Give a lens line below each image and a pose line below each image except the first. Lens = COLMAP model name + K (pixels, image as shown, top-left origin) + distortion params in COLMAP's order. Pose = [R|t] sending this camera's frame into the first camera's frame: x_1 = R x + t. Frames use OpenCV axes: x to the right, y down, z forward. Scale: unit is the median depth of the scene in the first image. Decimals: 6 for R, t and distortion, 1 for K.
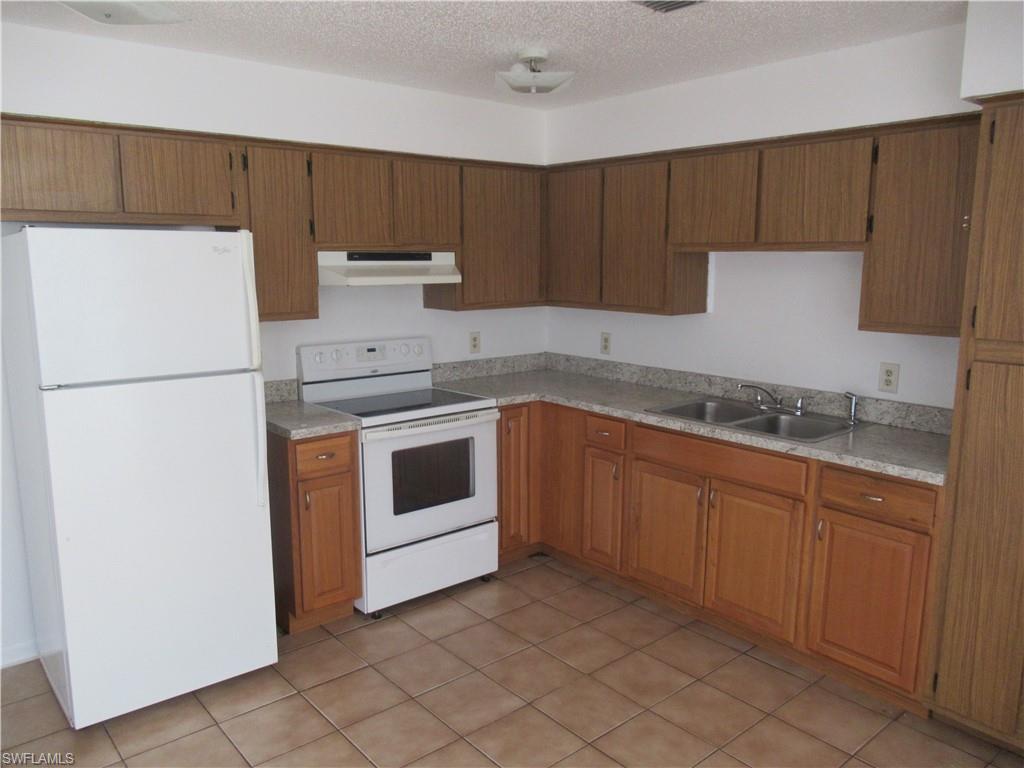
lens RADIAL K [[762.9, 0, 504.6], [0, 762.9, 384.8], [0, 0, 1]] dist [-0.020254, 0.000243]
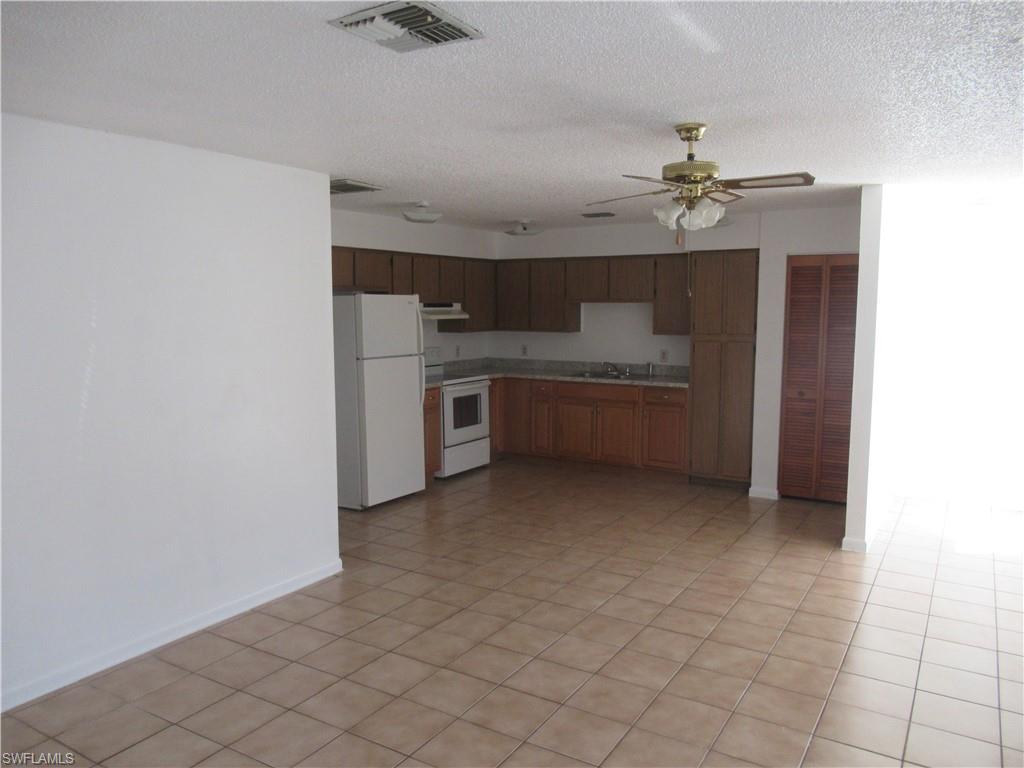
lens RADIAL K [[762.9, 0, 504.6], [0, 762.9, 384.8], [0, 0, 1]] dist [-0.020254, 0.000243]
pose [[0.951248, -0.032906, 0.306668, -0.620317], [0.052104, 0.997147, -0.054625, 0.164623], [-0.303995, 0.067941, 0.950248, -0.979376]]
